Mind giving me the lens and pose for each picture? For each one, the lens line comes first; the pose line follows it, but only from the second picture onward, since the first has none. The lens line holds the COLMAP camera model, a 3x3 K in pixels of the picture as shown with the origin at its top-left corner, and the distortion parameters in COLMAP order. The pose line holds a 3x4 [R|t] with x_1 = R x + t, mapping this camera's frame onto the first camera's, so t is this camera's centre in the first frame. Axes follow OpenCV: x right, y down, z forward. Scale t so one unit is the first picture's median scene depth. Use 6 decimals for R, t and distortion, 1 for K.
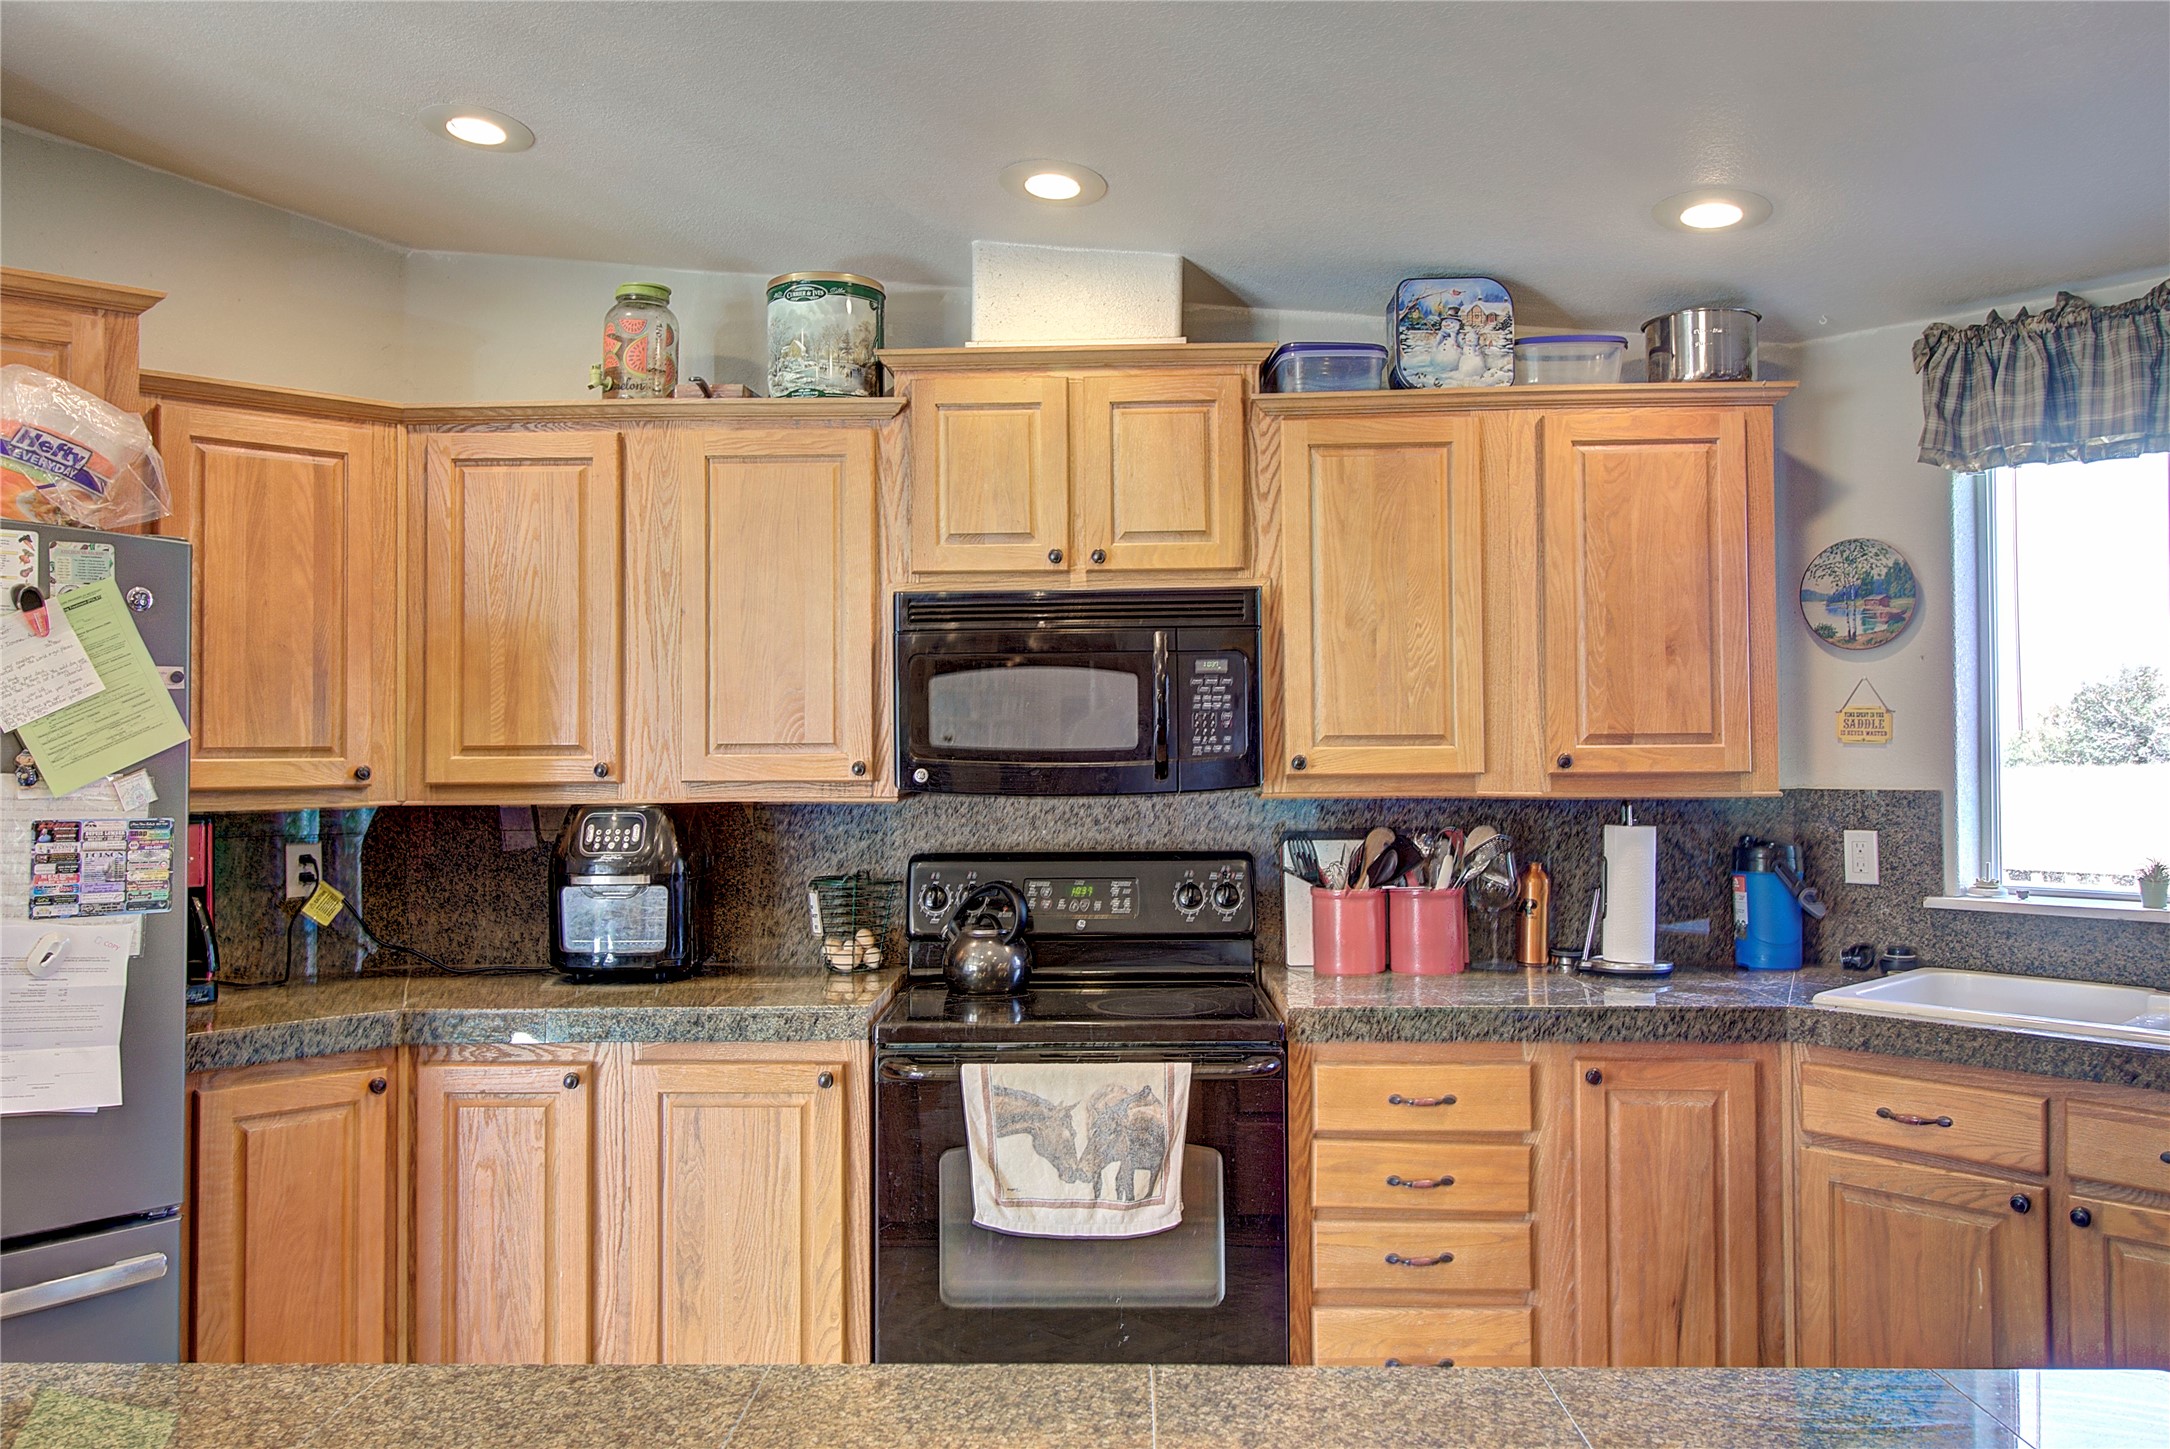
lens RADIAL K [[1686.3, 0, 1072.6], [0, 1686.3, 705.3], [0, 0, 1]] dist [0.006895, 0.000133]
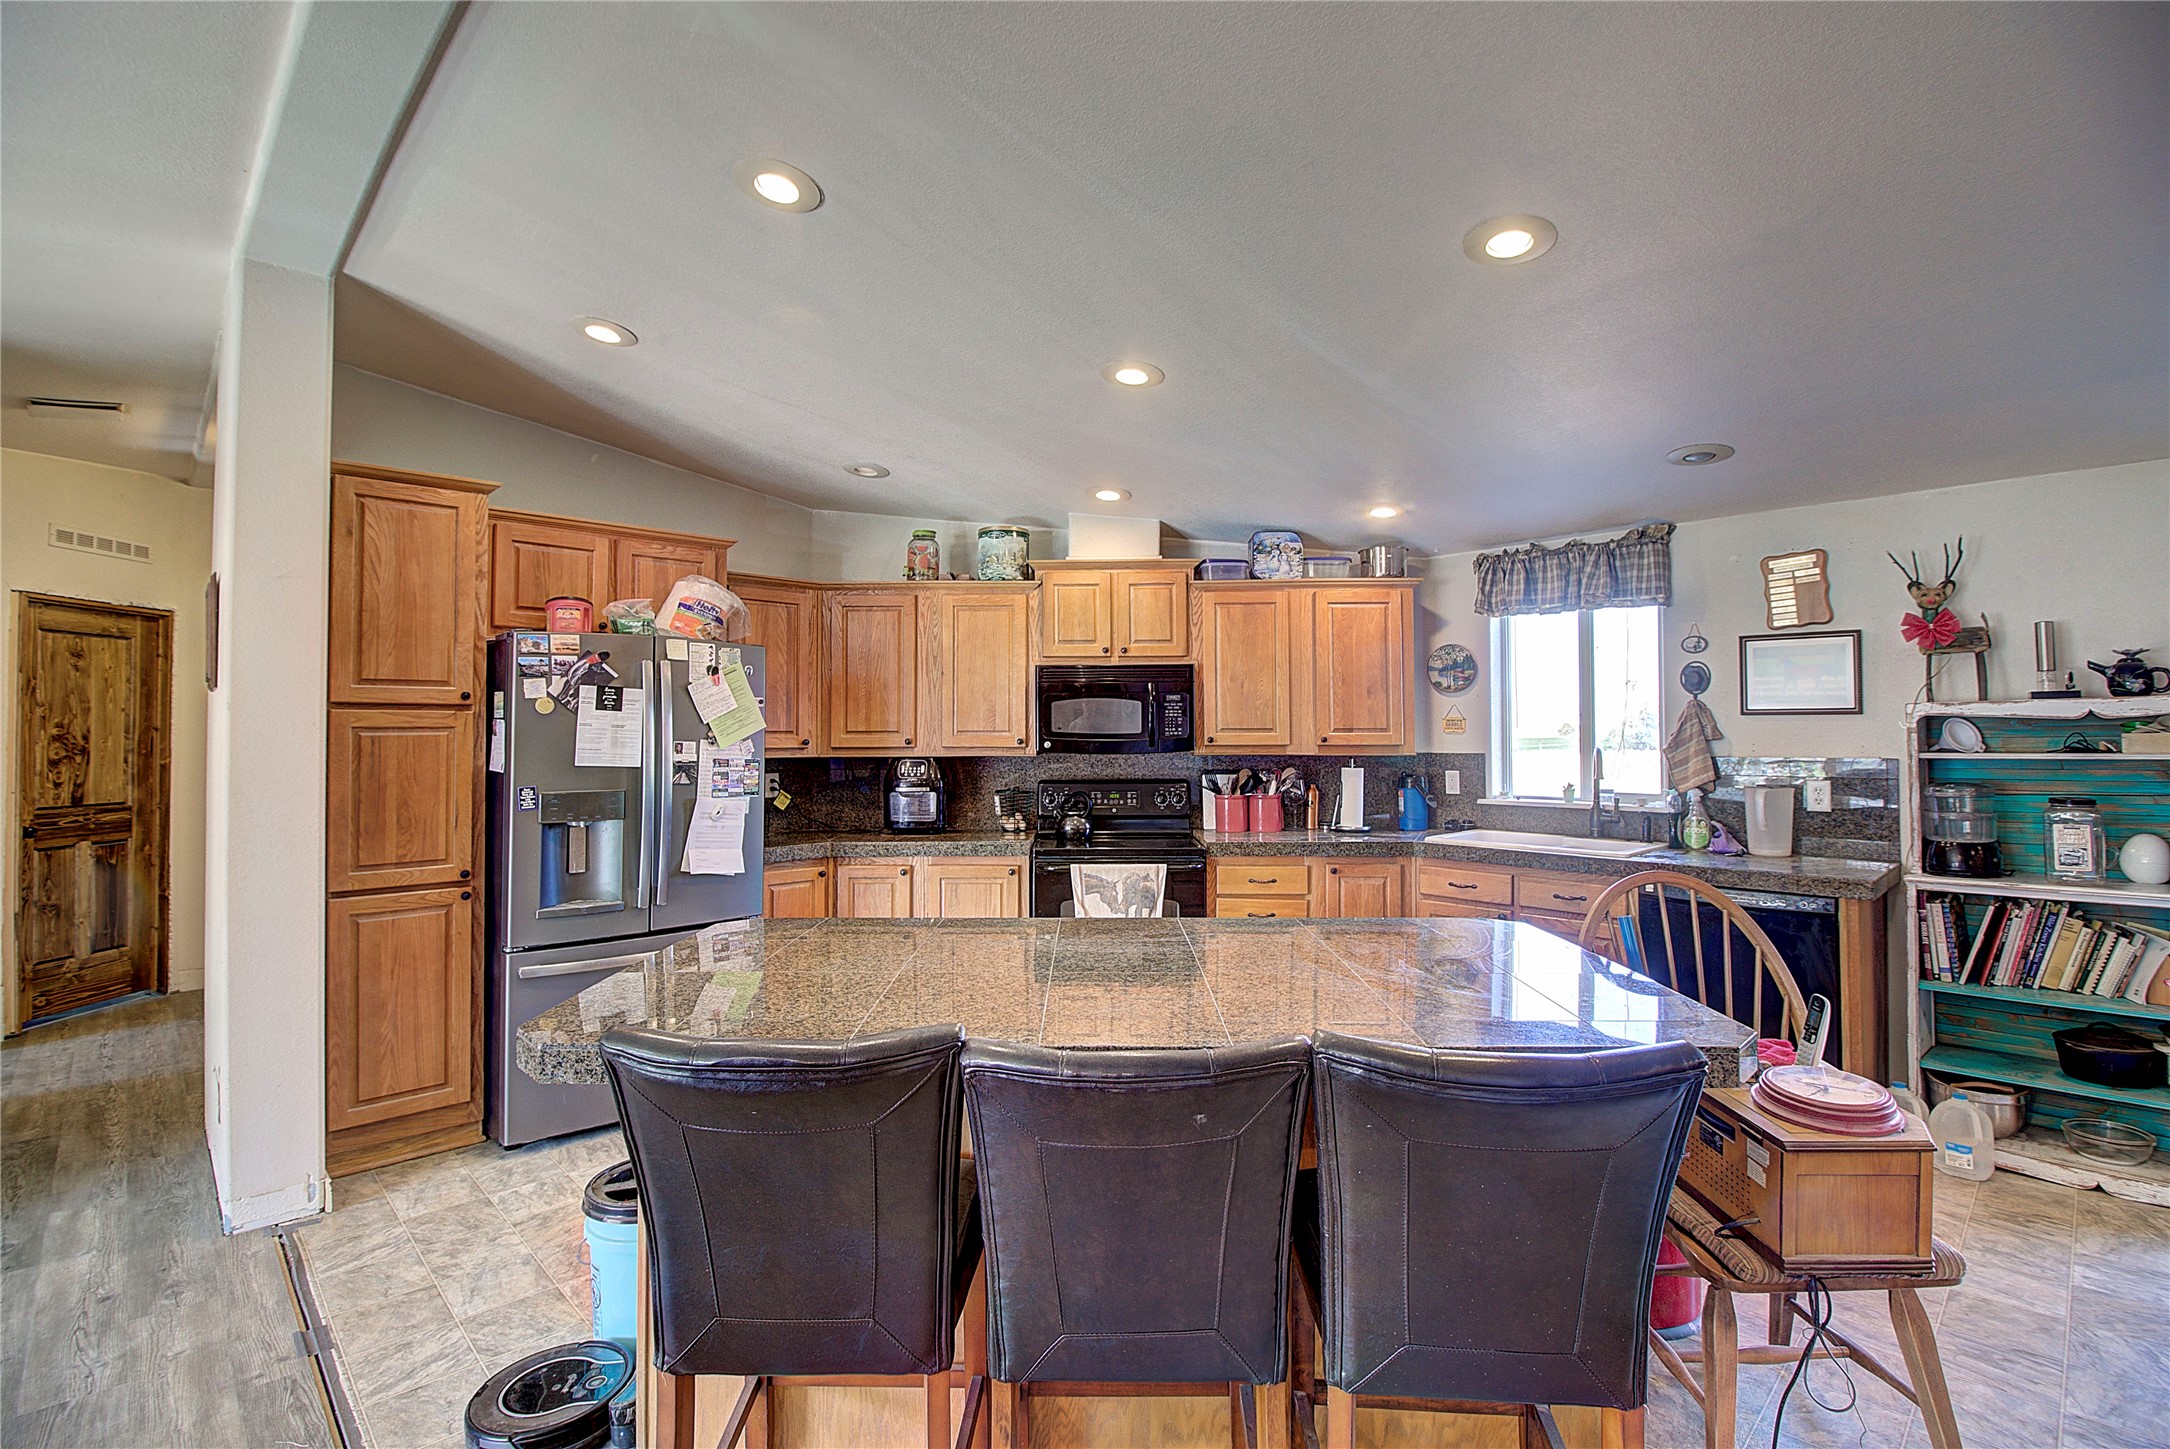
lens RADIAL K [[993.9, 0, 1078.0], [0, 993.9, 702.2], [0, 0, 1]] dist [0.000995, -0.013846]
pose [[0.999852, 0.005295, 0.016361, -0.069663], [-0.005118, 0.999928, -0.010833, -0.001891], [-0.016417, 0.010748, 0.999807, -0.361529]]
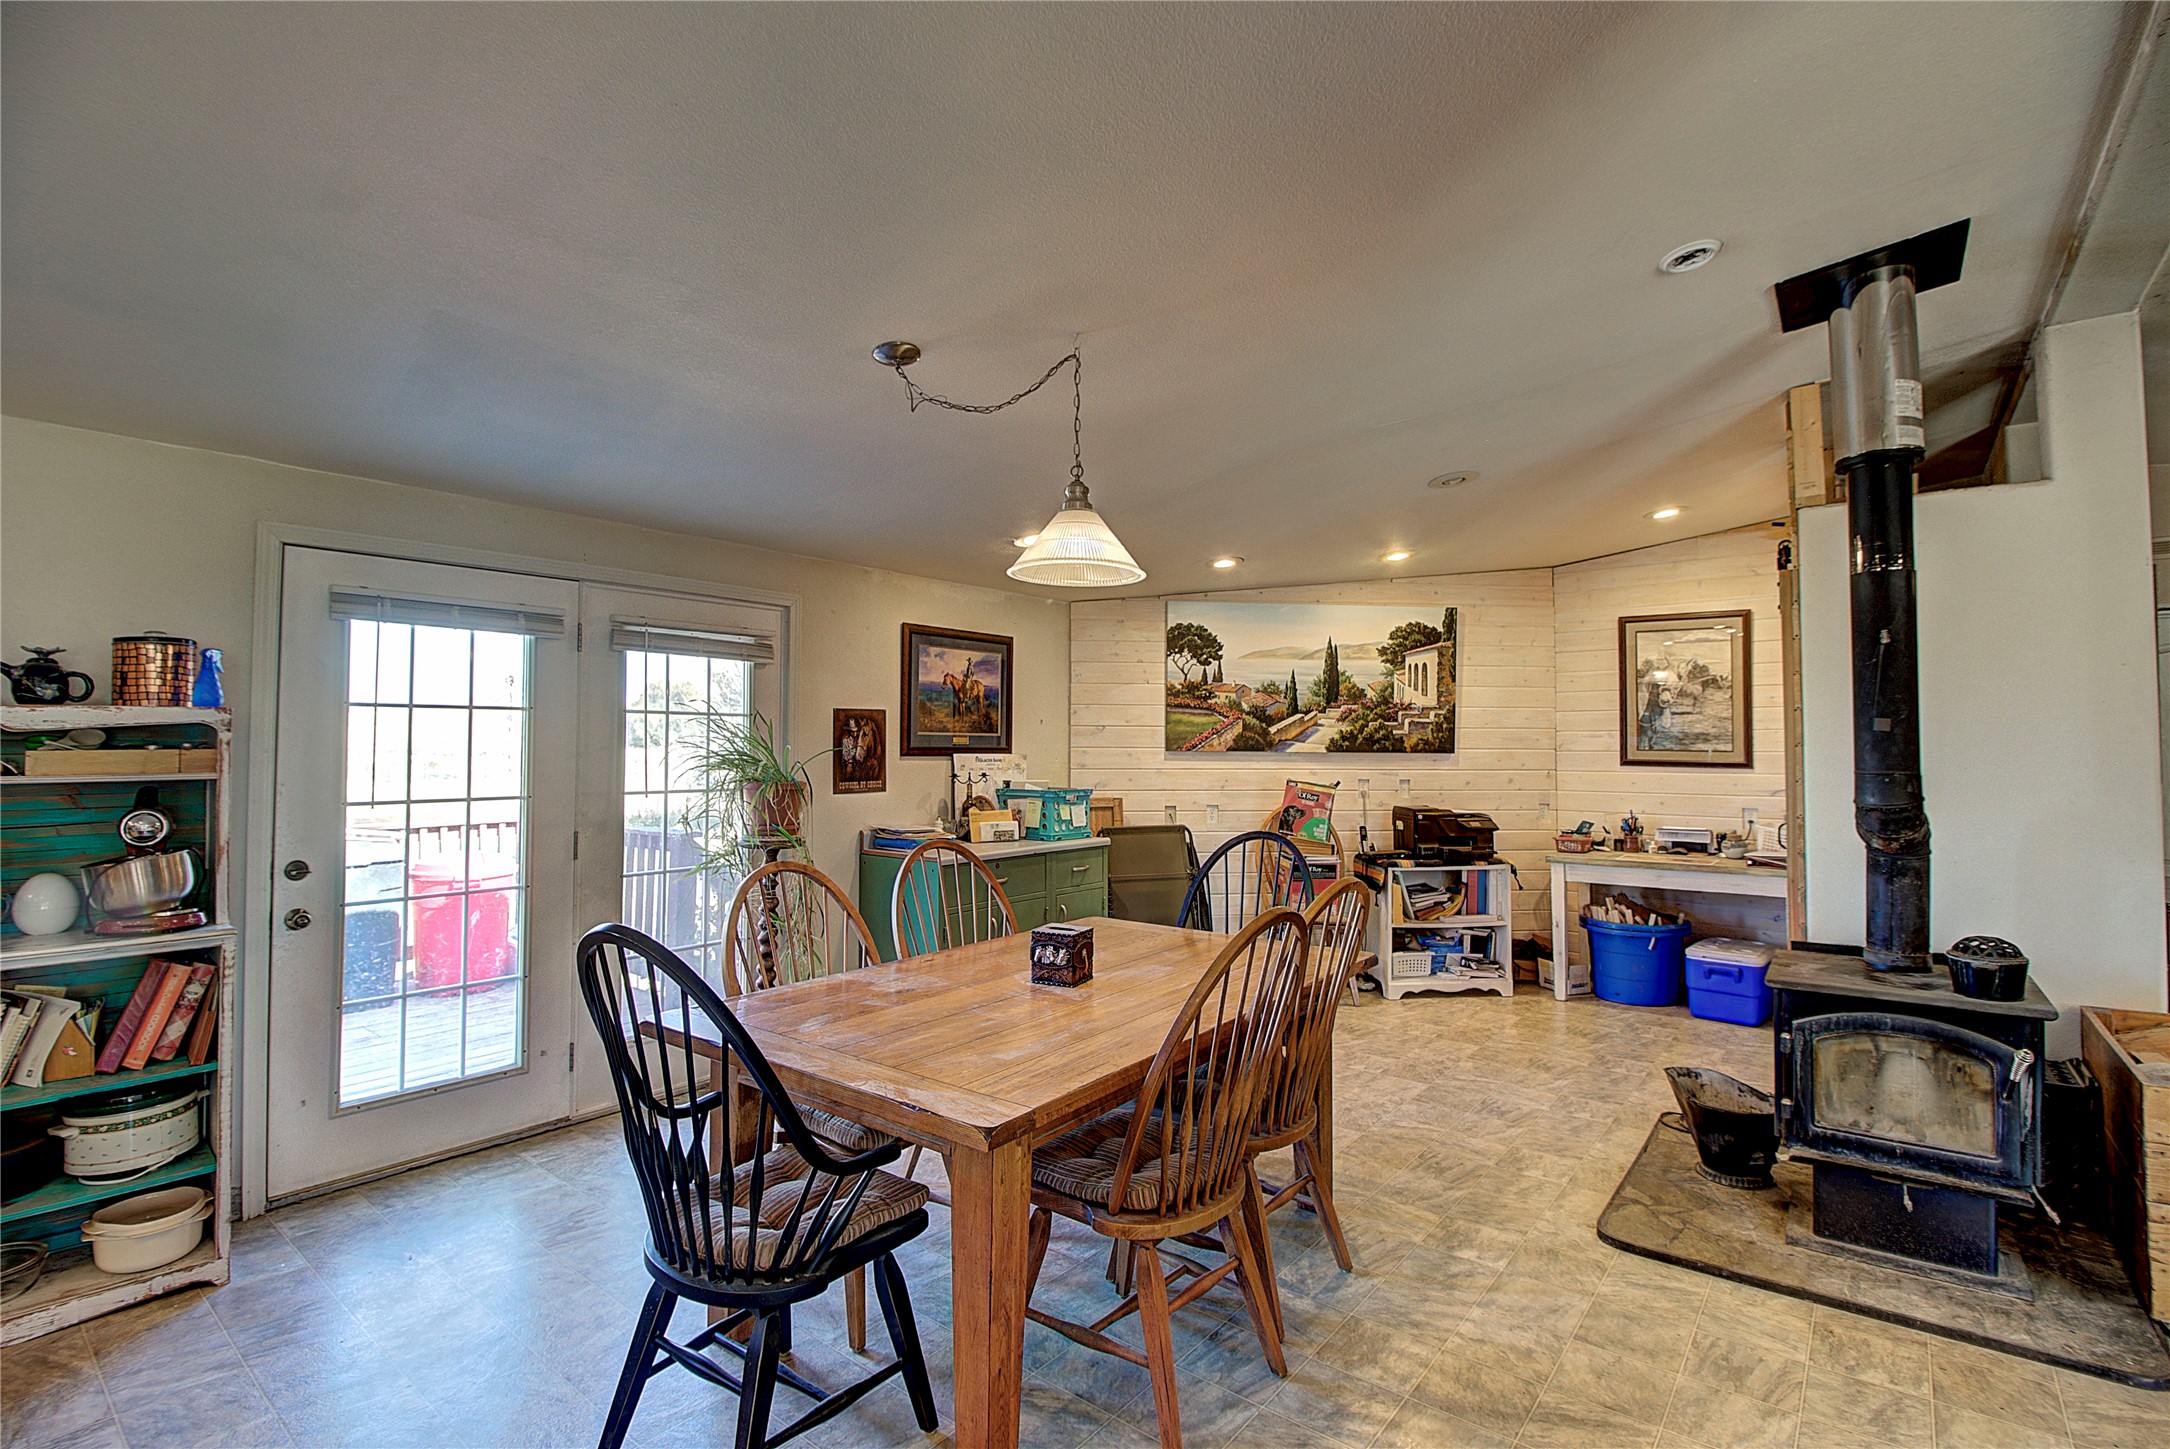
lens RADIAL K [[993.5, 0, 1079.5], [0, 993.5, 704.6], [0, 0, 1]] dist [0.000036, -0.013269]
pose [[-0.140263, 0.051003, 0.988800, 0.084230], [-0.019144, 0.998346, -0.054211, 0.002397], [-0.989929, -0.026533, -0.139055, -0.146269]]
